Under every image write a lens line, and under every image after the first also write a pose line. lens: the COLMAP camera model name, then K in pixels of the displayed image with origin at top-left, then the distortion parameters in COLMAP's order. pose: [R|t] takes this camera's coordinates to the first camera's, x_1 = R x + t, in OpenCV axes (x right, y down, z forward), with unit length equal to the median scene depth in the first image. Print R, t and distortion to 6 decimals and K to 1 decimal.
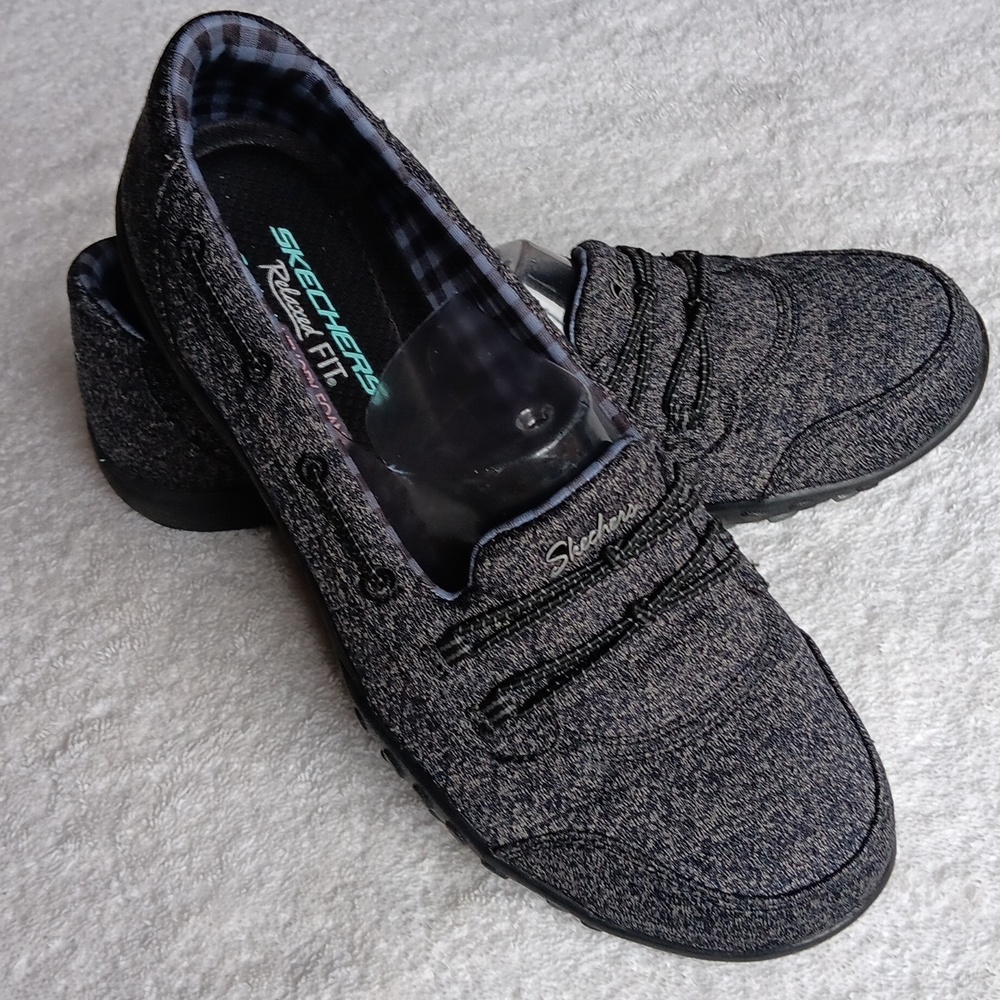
lens RADIAL K [[1668.7, 0, 518.3], [0, 1668.7, 499.9], [0, 0, 1]] dist [0.233369, -0.737049]
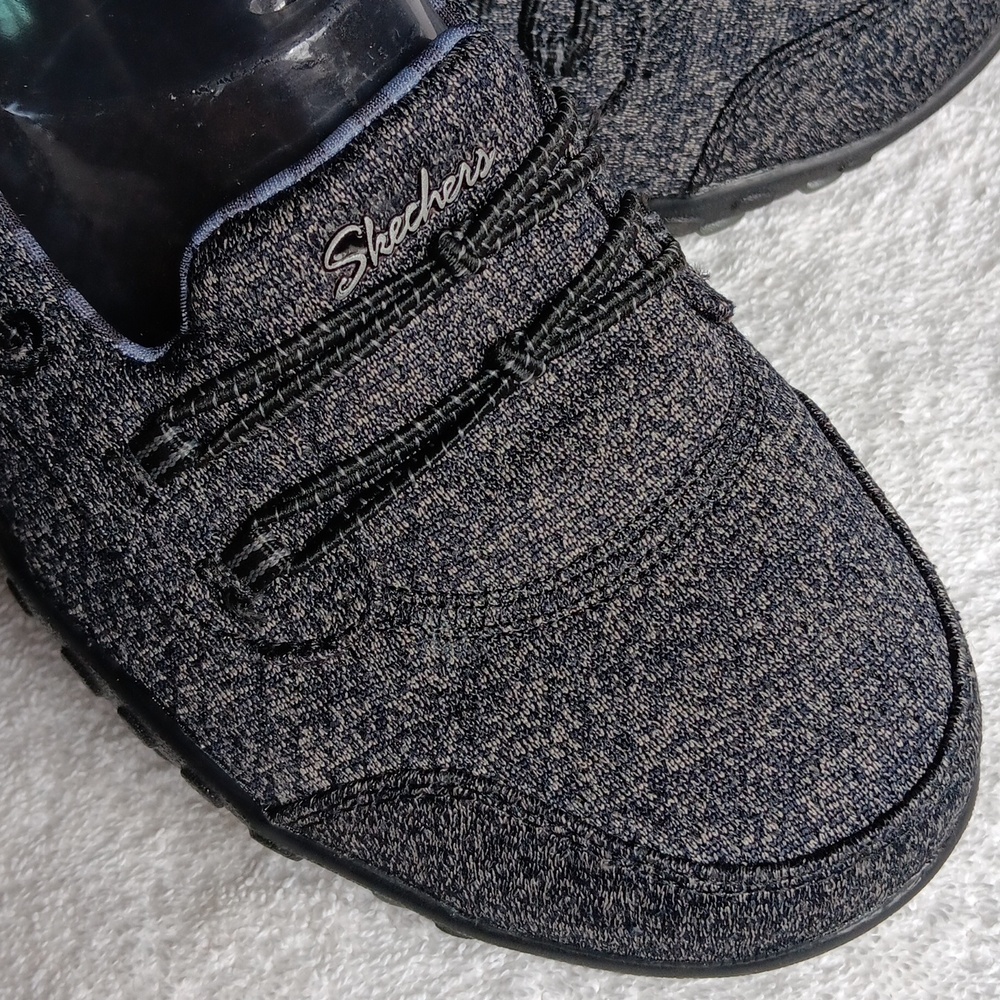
lens RADIAL K [[1763.2, 0, 478.4], [0, 1763.2, 461.4], [0, 0, 1]] dist [0.156471, -0.436117]
pose [[0.995235, -0.068196, 0.069684, 0.021160], [0.063916, 0.996034, 0.061901, 0.063714], [-0.073629, -0.057152, 0.995647, 0.436433]]
